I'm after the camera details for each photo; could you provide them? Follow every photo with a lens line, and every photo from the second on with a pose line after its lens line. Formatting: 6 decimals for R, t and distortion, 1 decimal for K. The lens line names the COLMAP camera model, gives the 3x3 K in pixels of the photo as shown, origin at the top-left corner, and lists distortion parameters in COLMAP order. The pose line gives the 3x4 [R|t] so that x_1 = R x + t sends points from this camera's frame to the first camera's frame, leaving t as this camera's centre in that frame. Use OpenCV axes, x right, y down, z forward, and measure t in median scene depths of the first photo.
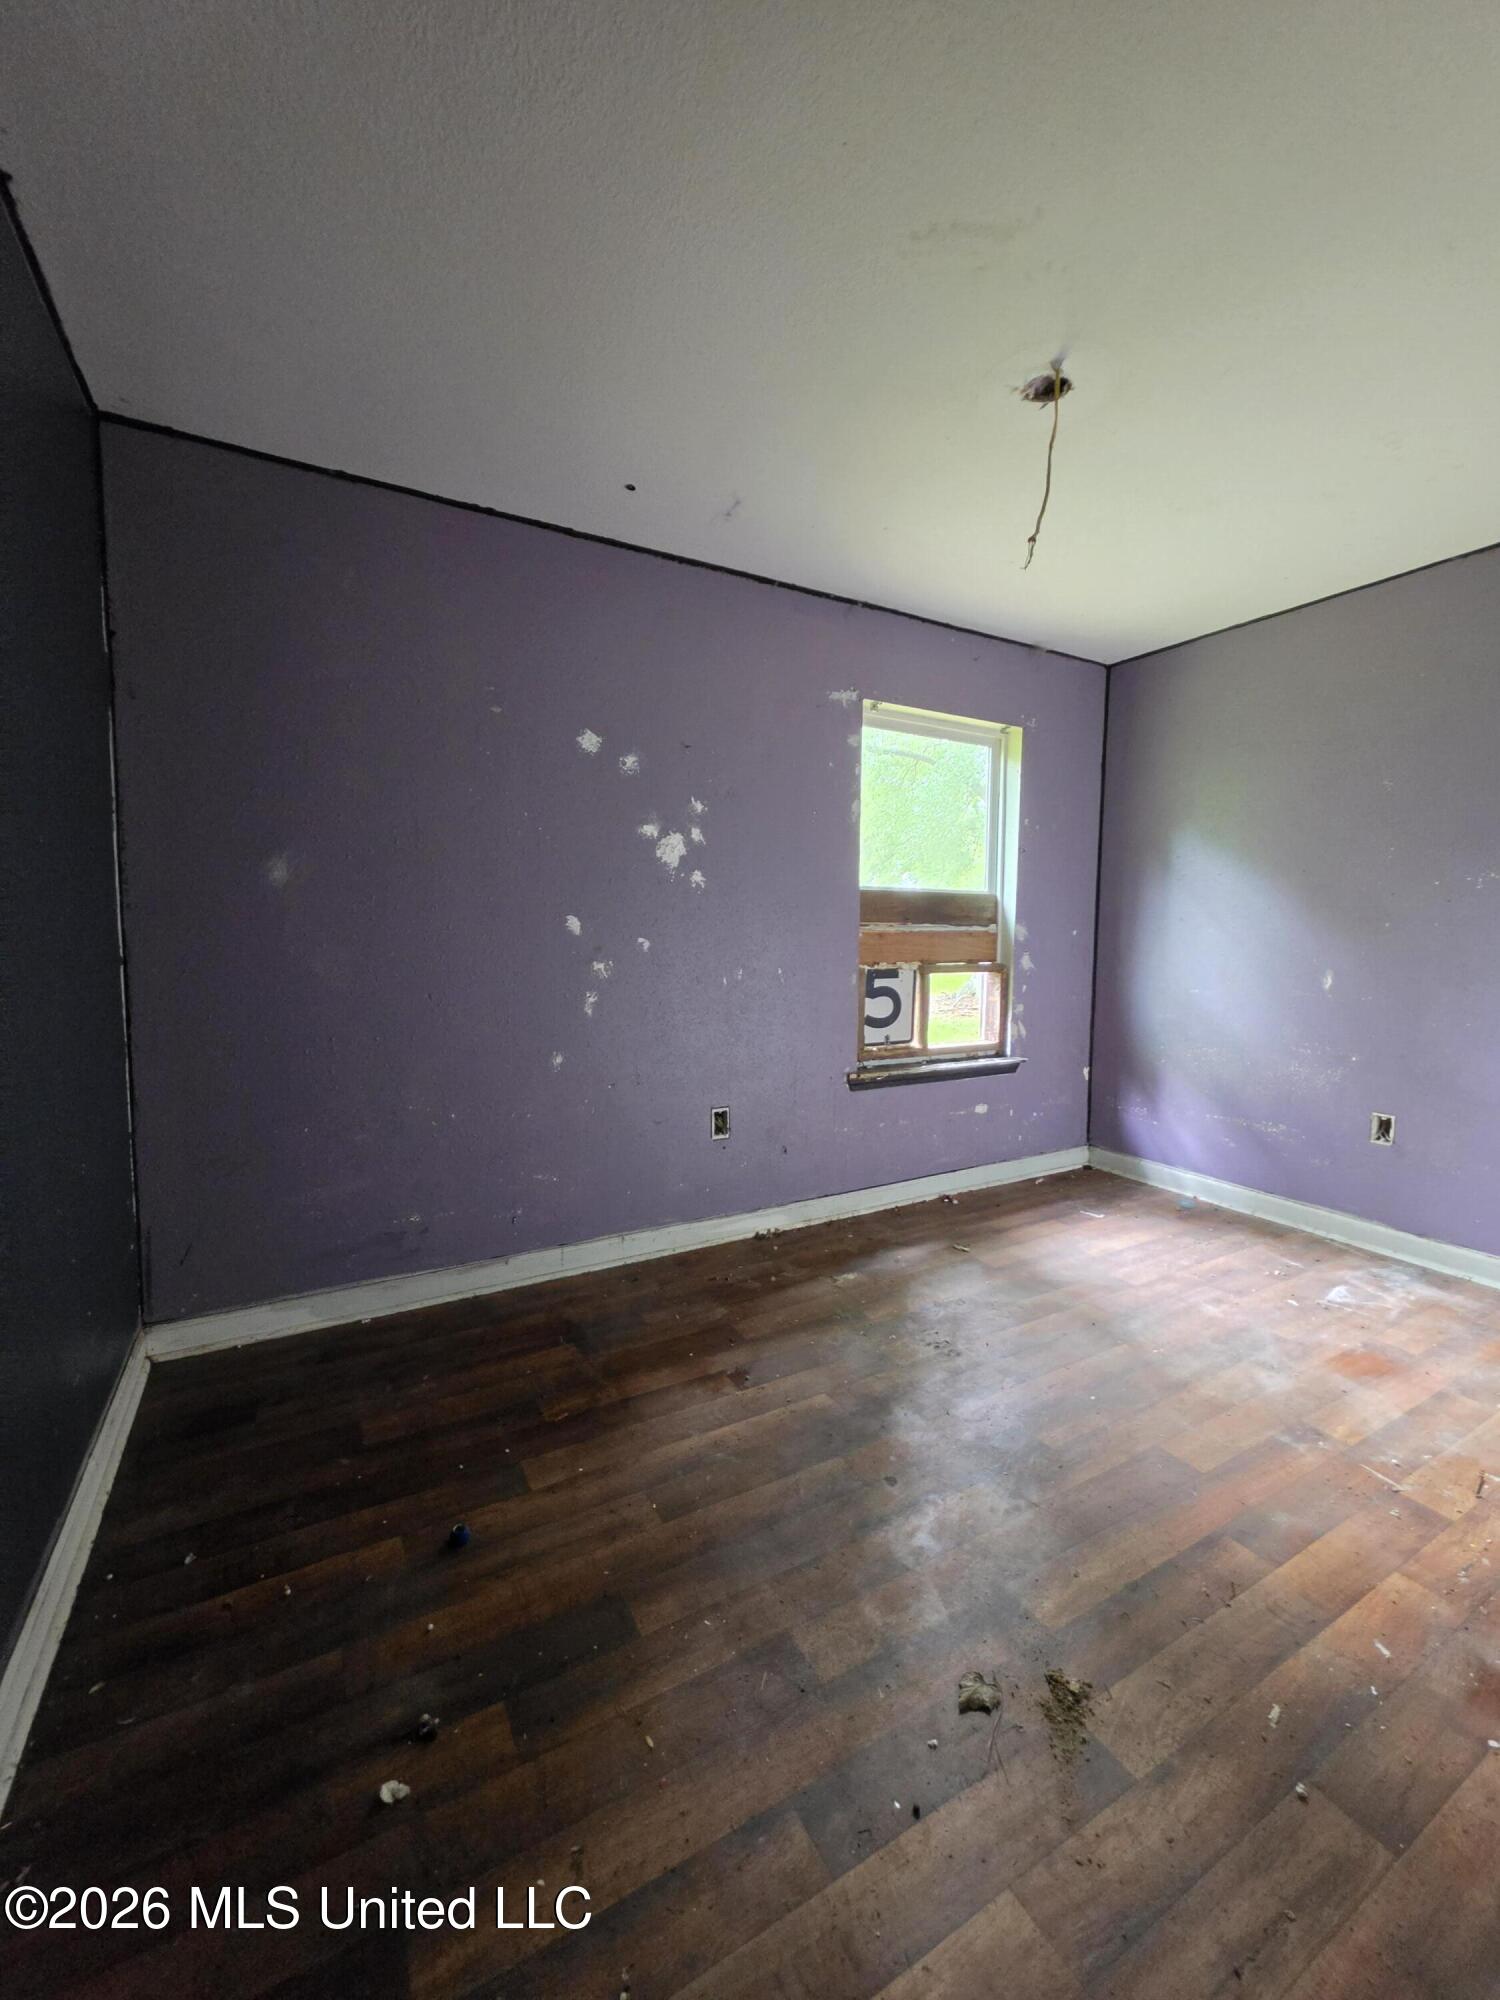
lens RADIAL K [[807.1, 0, 754.2], [0, 807.1, 995.2], [0, 0, 1]] dist [0.000956, -0.000635]
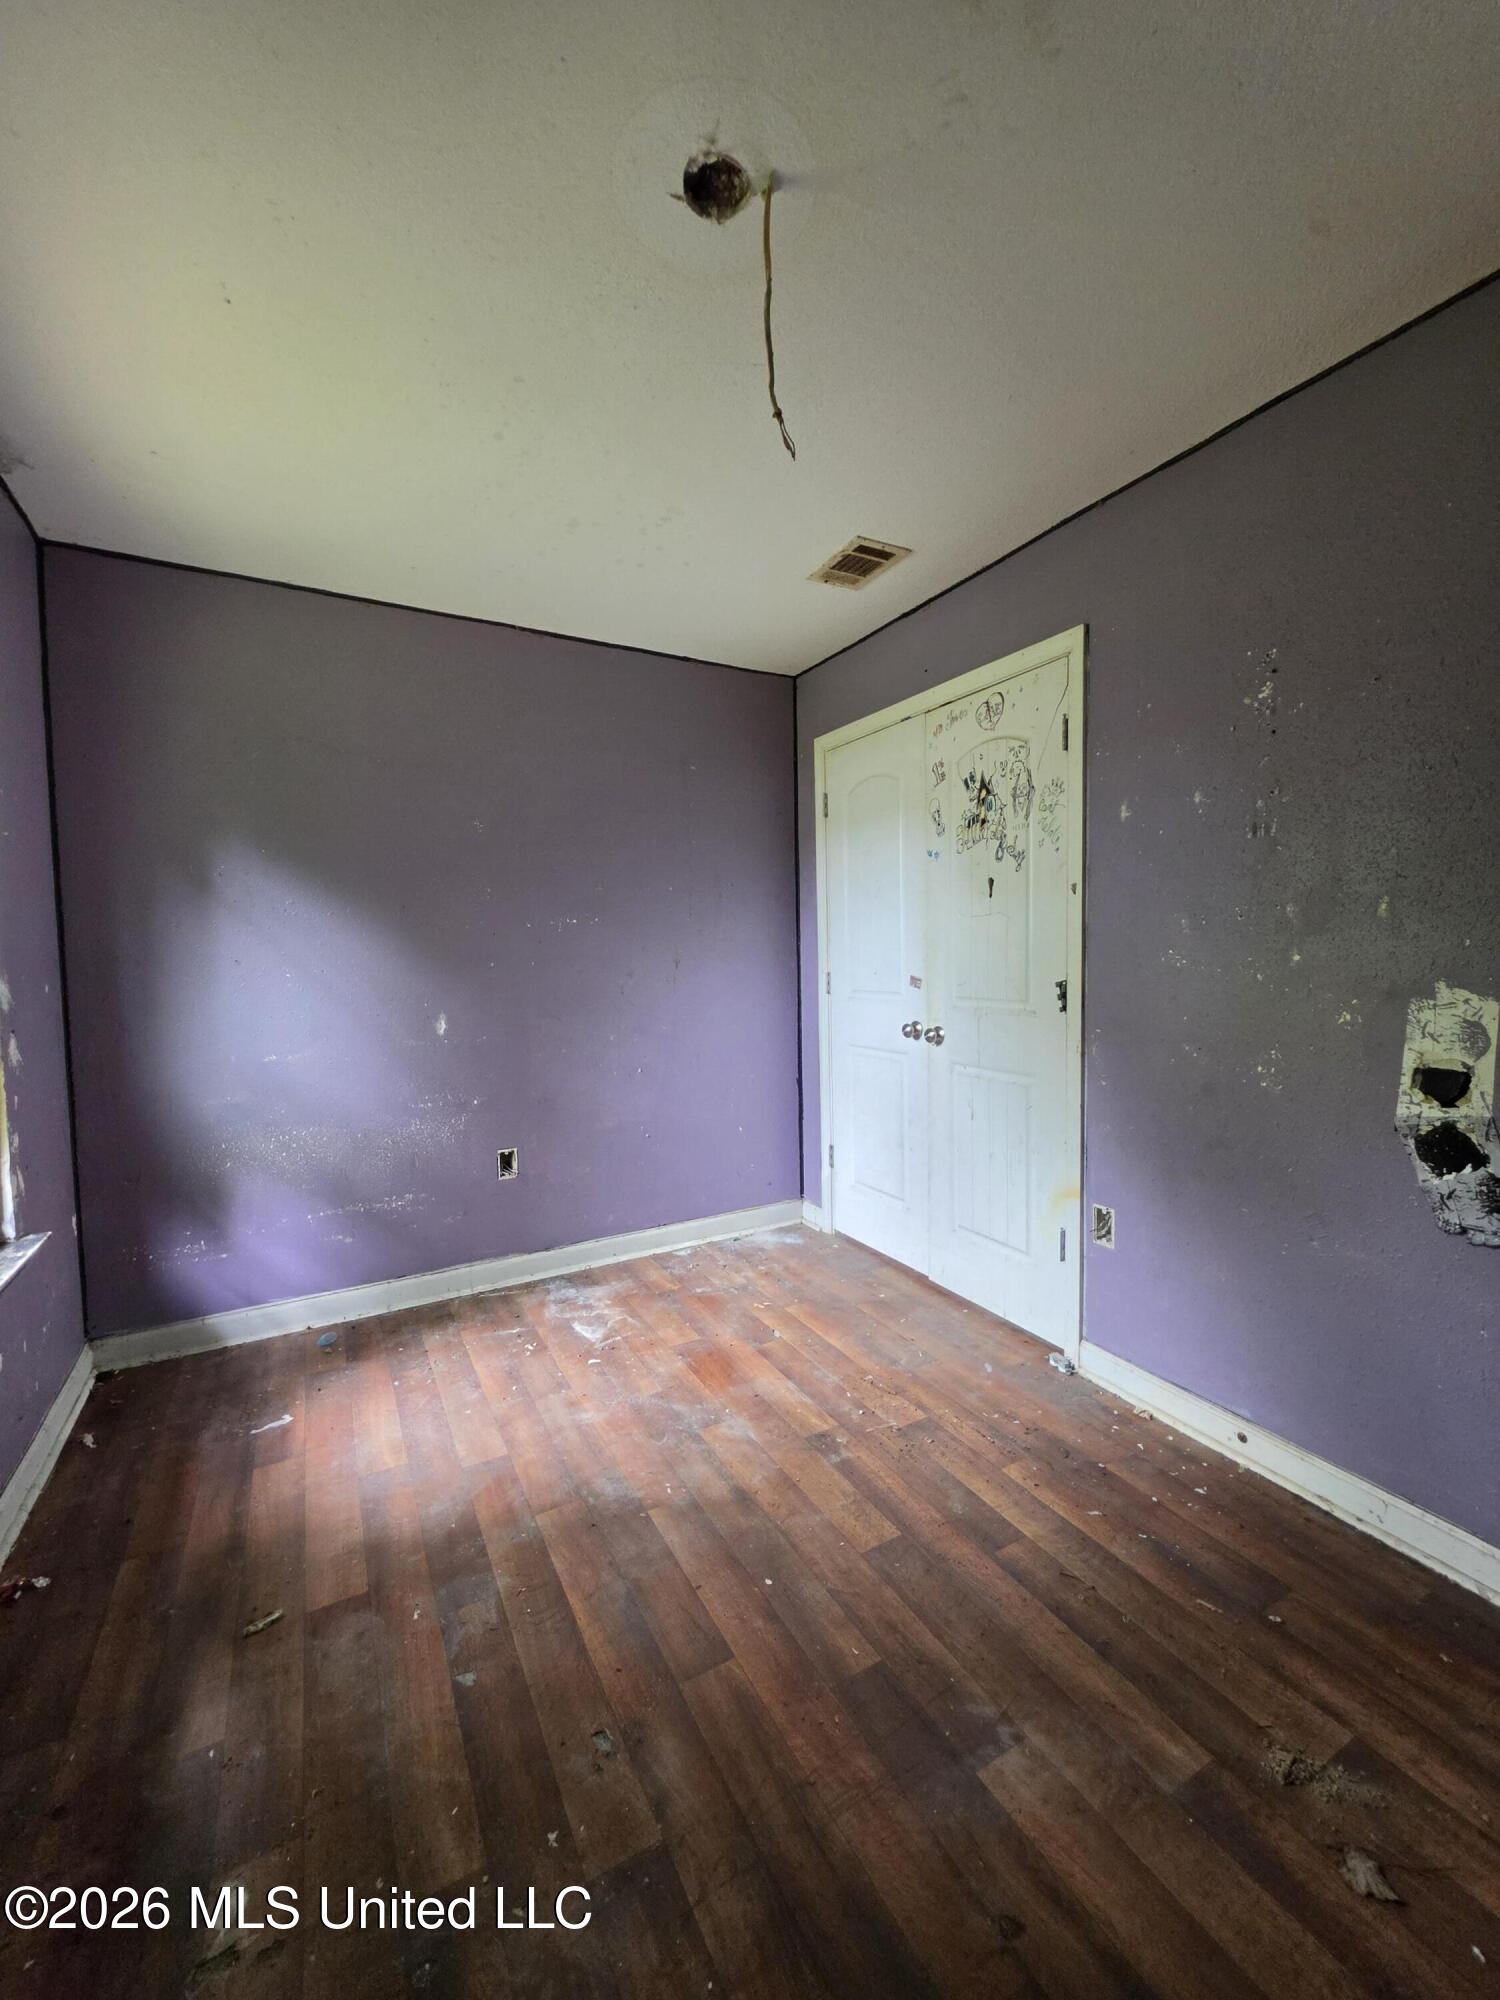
lens RADIAL K [[807.1, 0, 758.5], [0, 807.1, 992.9], [0, 0, 1]] dist [0.000956, -0.000635]
pose [[0.009562, -0.063268, 0.997951, -0.205123], [0.100168, 0.993037, 0.061997, -0.073481], [-0.994925, 0.099370, 0.015833, 0.594794]]
